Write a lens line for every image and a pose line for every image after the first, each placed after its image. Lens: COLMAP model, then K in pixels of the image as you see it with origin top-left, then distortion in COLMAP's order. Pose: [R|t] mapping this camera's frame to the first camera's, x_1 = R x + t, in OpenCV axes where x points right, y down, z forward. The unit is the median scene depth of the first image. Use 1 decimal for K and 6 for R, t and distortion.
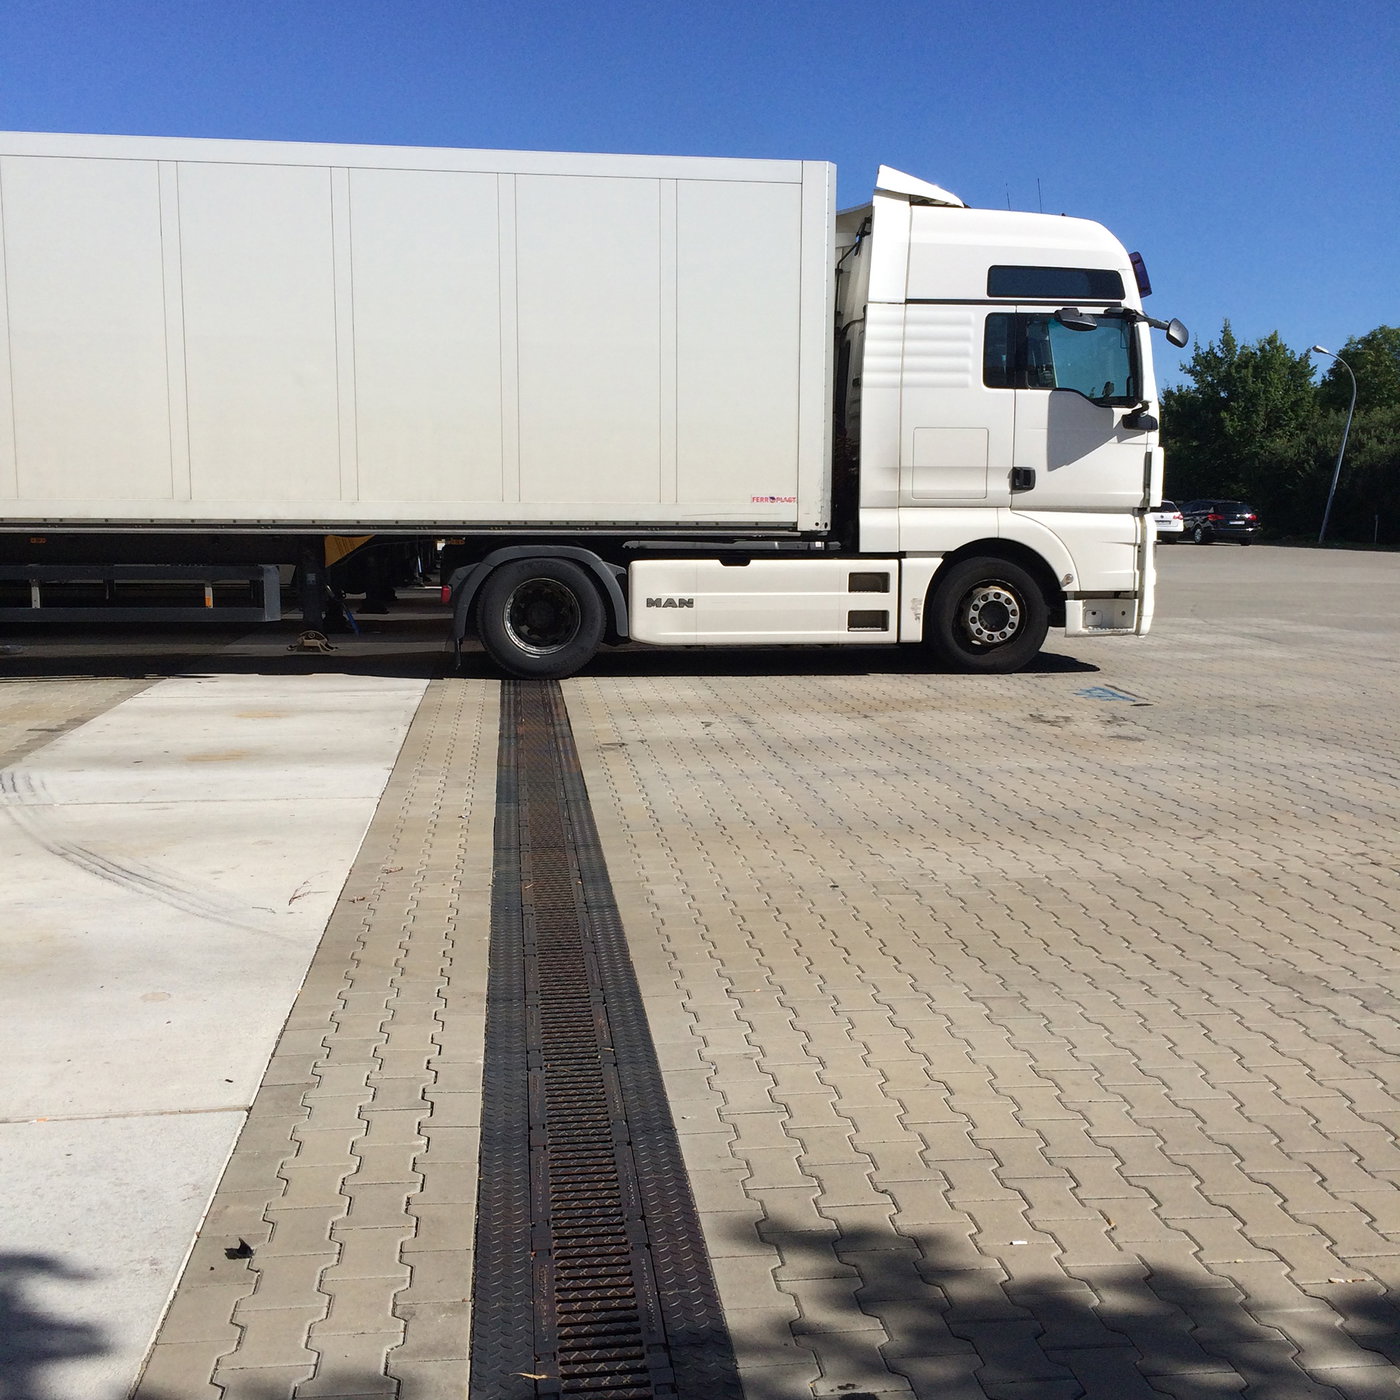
lens RADIAL K [[1630.3, 0, 700.0], [0, 1630.3, 700.0], [0, 0, 1]] dist [0.119123, -0.116009]
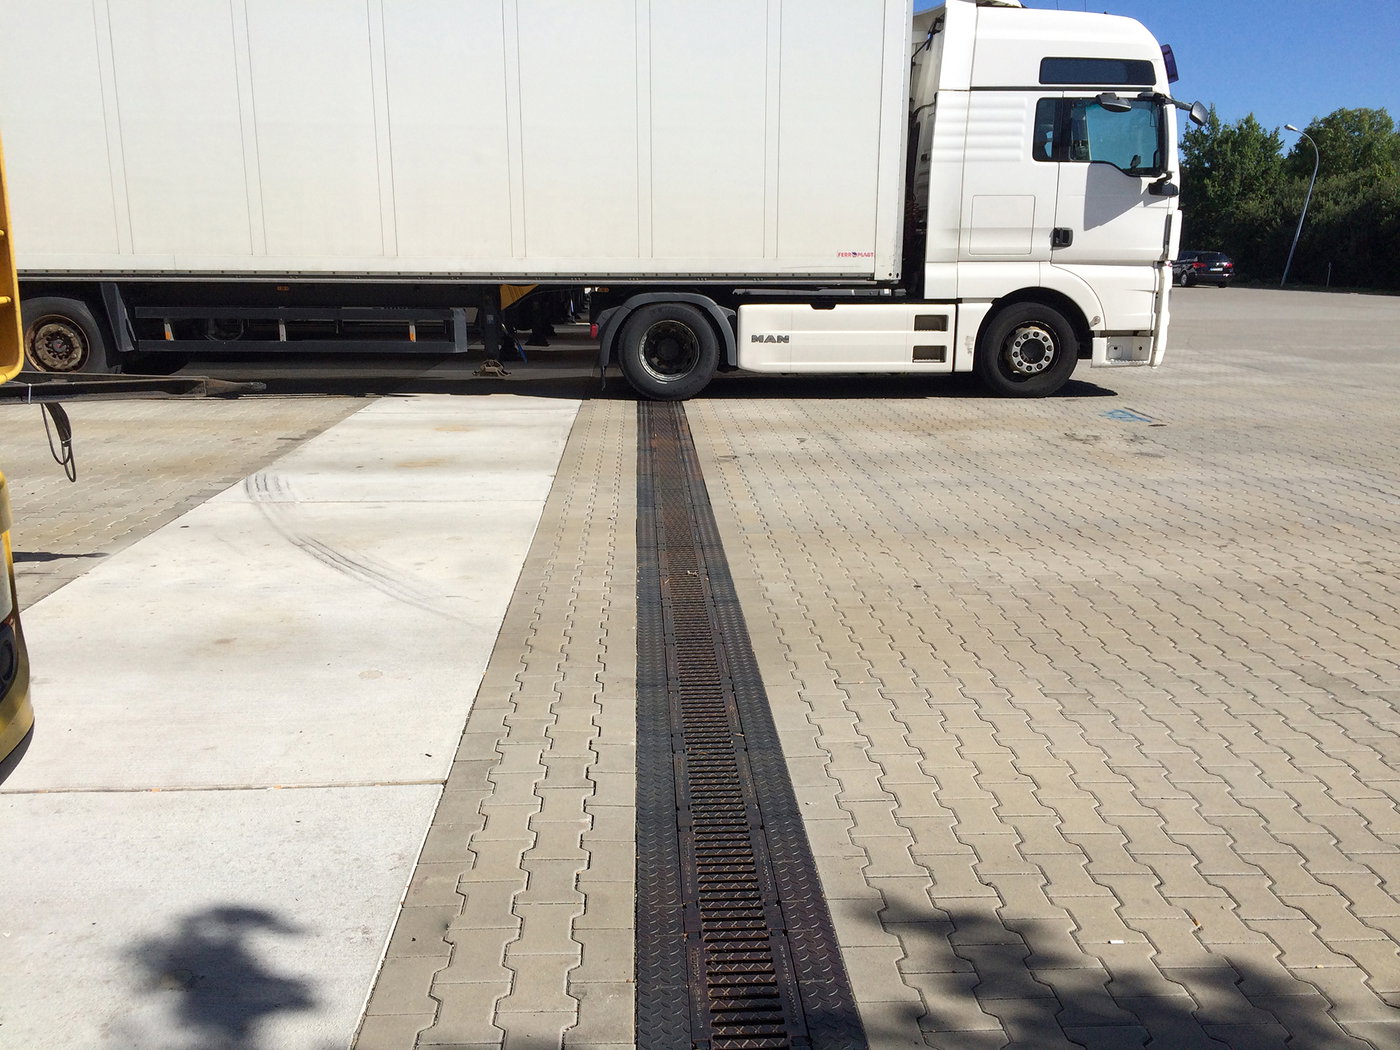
lens RADIAL K [[1211.7, 0, 678.5], [0, 1211.7, 513.1], [0, 0, 1]] dist [0.110895, -0.120471]
pose [[0.996772, 0.017734, -0.078295, -0.020066], [-0.010595, 0.995824, 0.090682, -0.016131], [0.079577, -0.089559, 0.992797, 0.080213]]
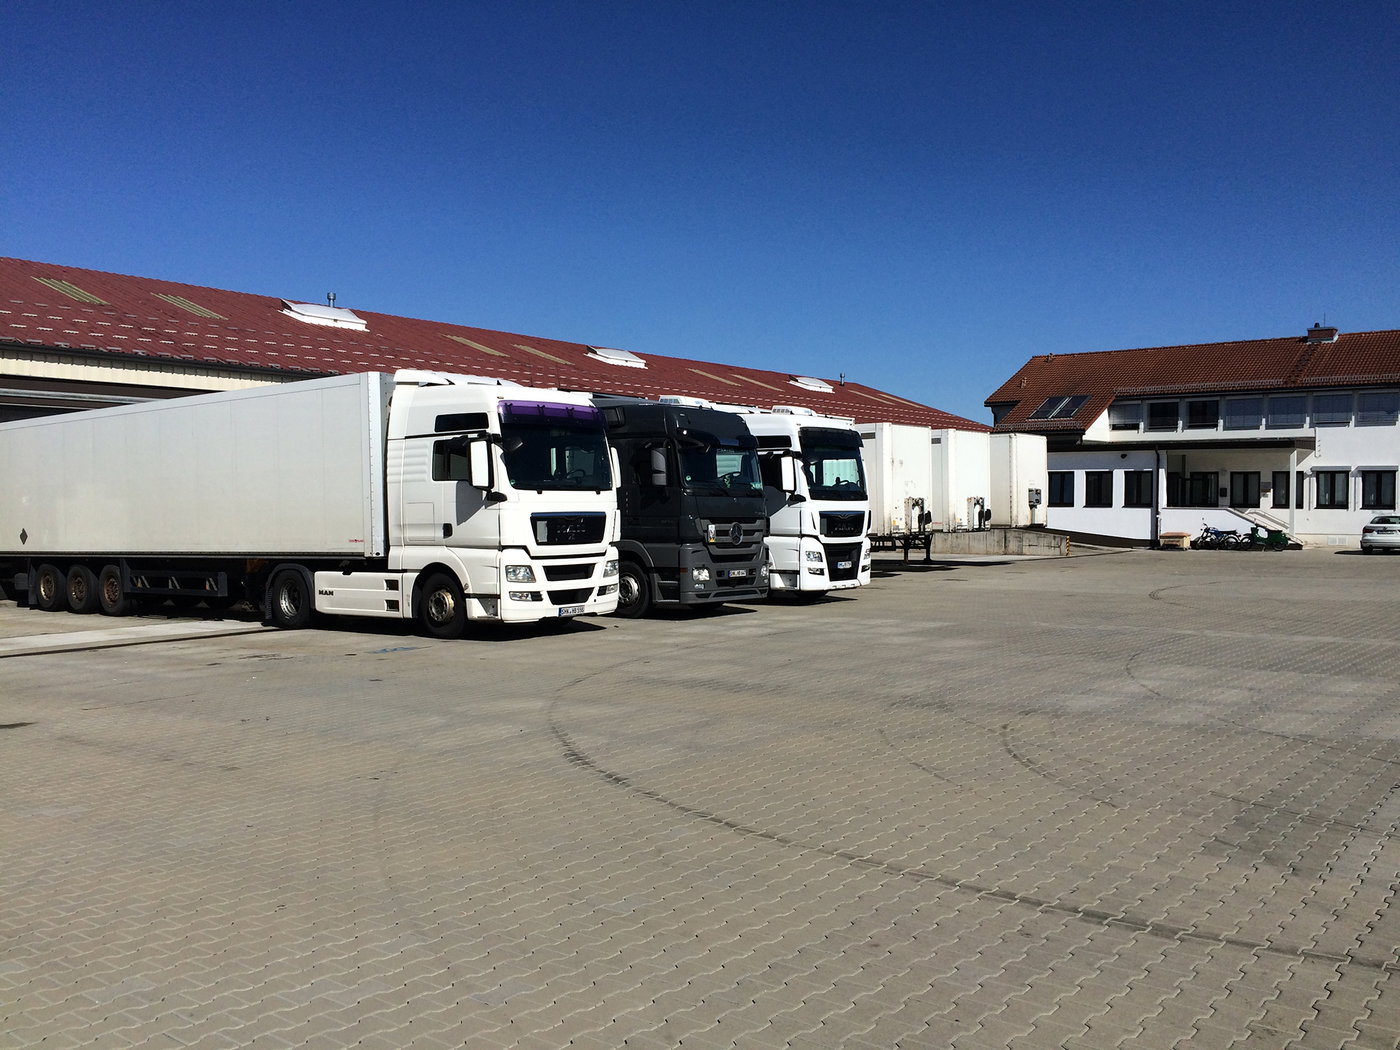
lens RADIAL K [[1211.7, 0, 678.5], [0, 1211.7, 513.1], [0, 0, 1]] dist [0.110895, -0.120471]
pose [[0.691691, -0.016987, -0.721994, 2.108099], [-0.070865, 0.993302, -0.091261, -0.078415], [0.718709, 0.114289, 0.685854, 0.426478]]
